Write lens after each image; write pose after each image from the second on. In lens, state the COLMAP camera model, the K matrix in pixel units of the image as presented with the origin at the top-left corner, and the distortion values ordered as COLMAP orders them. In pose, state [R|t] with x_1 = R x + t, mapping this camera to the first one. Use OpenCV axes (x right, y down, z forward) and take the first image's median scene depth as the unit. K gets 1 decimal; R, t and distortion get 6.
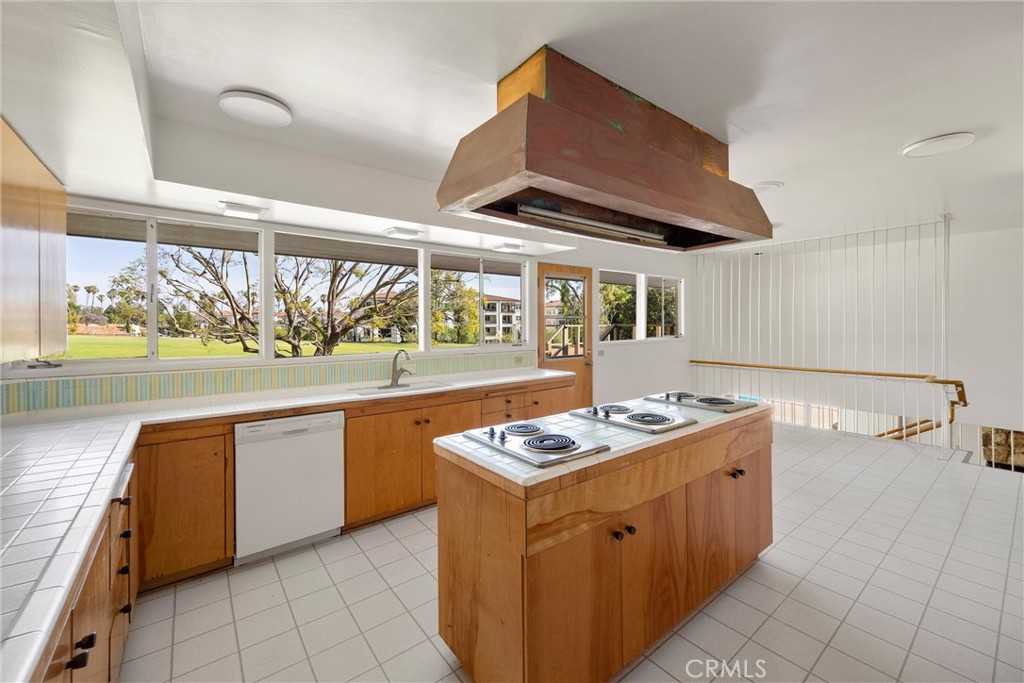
lens RADIAL K [[414.7, 0, 517.8], [0, 414.7, 325.3], [0, 0, 1]] dist [0.013177, -0.000006]
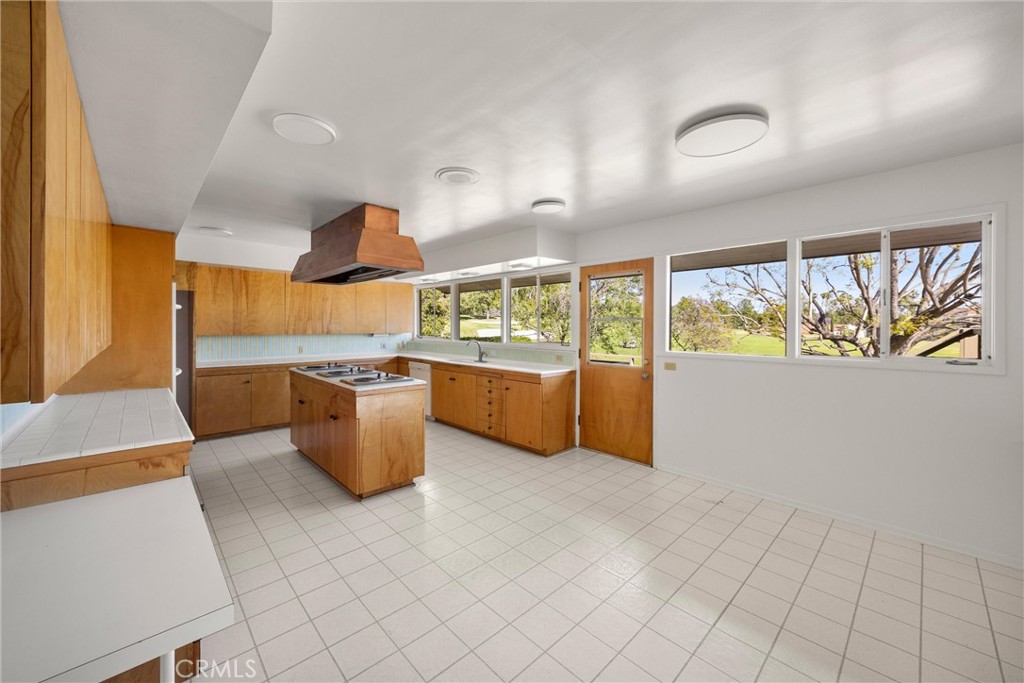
lens RADIAL K [[392.3, 0, 512.1], [0, 392.3, 328.5], [0, 0, 1]] dist [-0.000654, -0.000094]
pose [[0.086104, 0.015334, -0.996168, 1.315489], [-0.007651, 0.999862, 0.014730, -0.014912], [0.996257, 0.006353, 0.086209, 0.969201]]
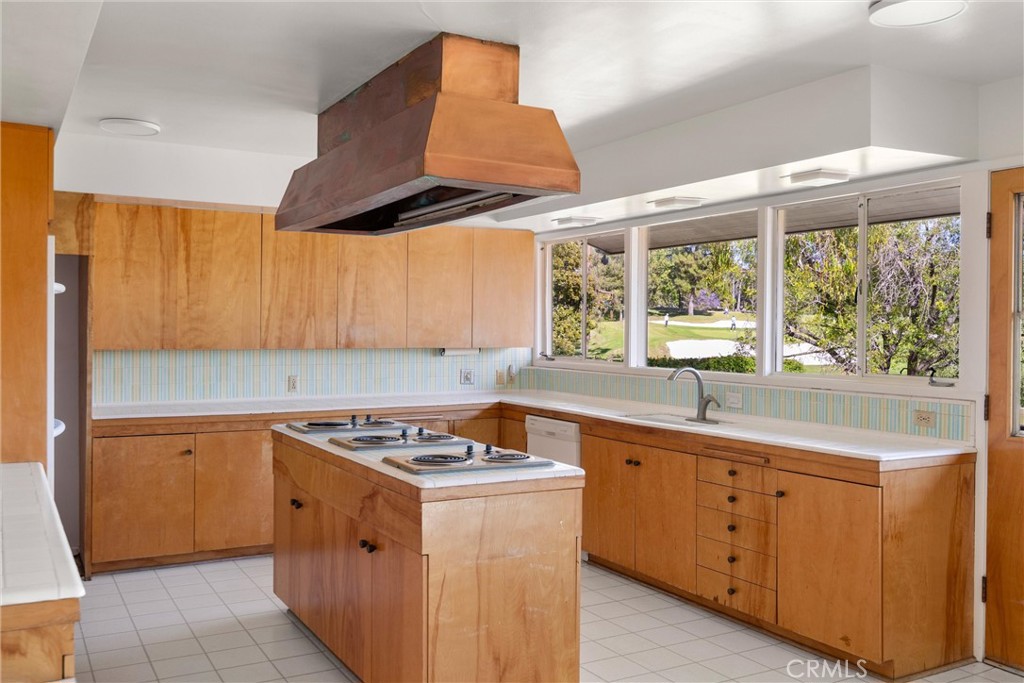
lens RADIAL K [[918.2, 0, 512.0], [0, 918.2, 341.5], [0, 0, 1]] dist [-0.004341, 0.001037]
pose [[-0.165009, 0.018895, -0.986111, 1.234156], [-0.008568, 0.999751, 0.020590, -0.012646], [0.986255, 0.011847, -0.164806, 0.918940]]
